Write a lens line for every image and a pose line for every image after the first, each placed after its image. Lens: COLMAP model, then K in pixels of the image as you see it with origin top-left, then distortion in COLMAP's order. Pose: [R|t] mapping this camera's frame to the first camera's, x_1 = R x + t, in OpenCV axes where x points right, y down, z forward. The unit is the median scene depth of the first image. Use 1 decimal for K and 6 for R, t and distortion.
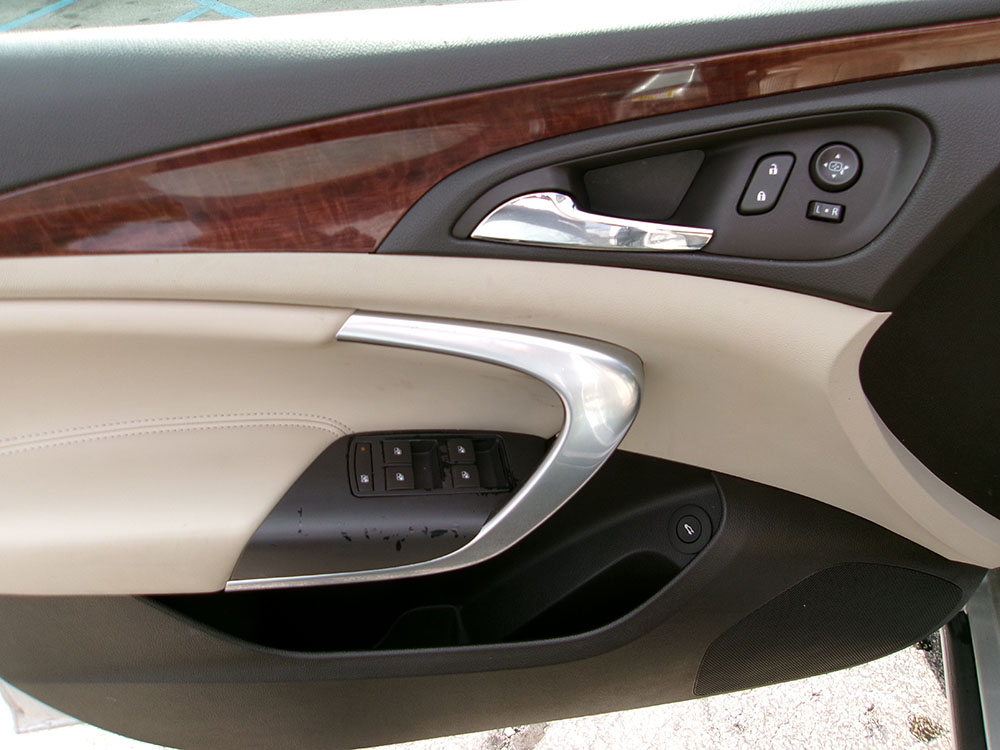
lens RADIAL K [[785.9, 0, 499.7], [0, 785.9, 374.3], [0, 0, 1]] dist [0.000984, 0.000648]
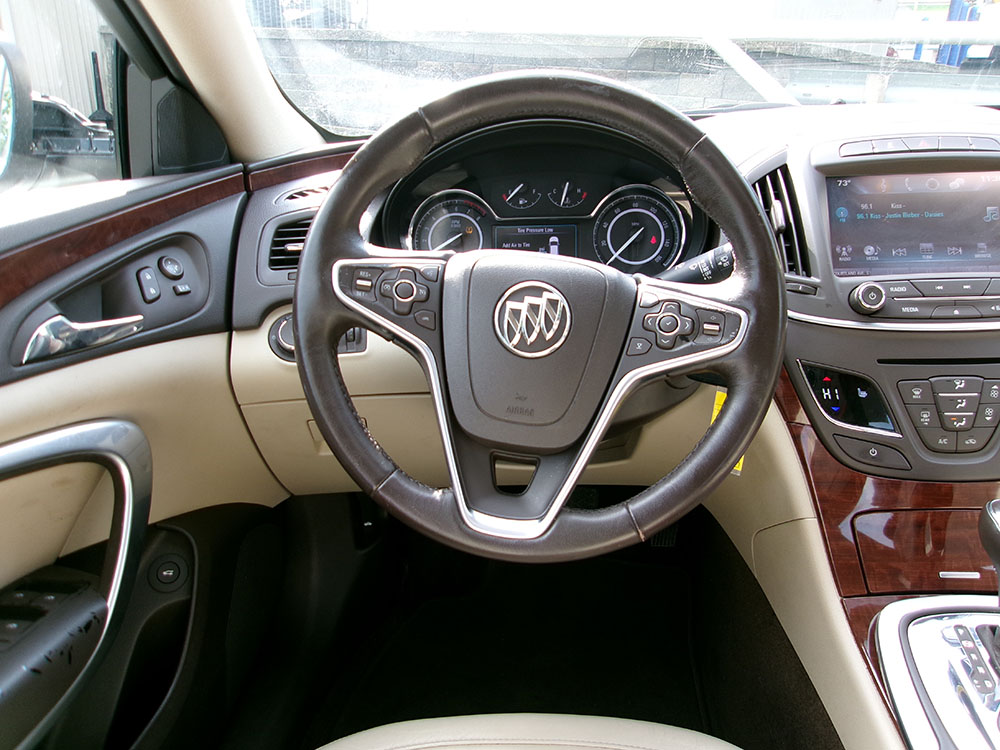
lens RADIAL K [[785.9, 0, 499.6], [0, 785.9, 375.3], [0, 0, 1]] dist [0.000984, 0.000648]
pose [[0.172496, -0.260584, 0.949916, -1.221391], [0.612013, 0.783989, 0.103930, 0.207580], [-0.771806, 0.563434, 0.294716, -0.004257]]
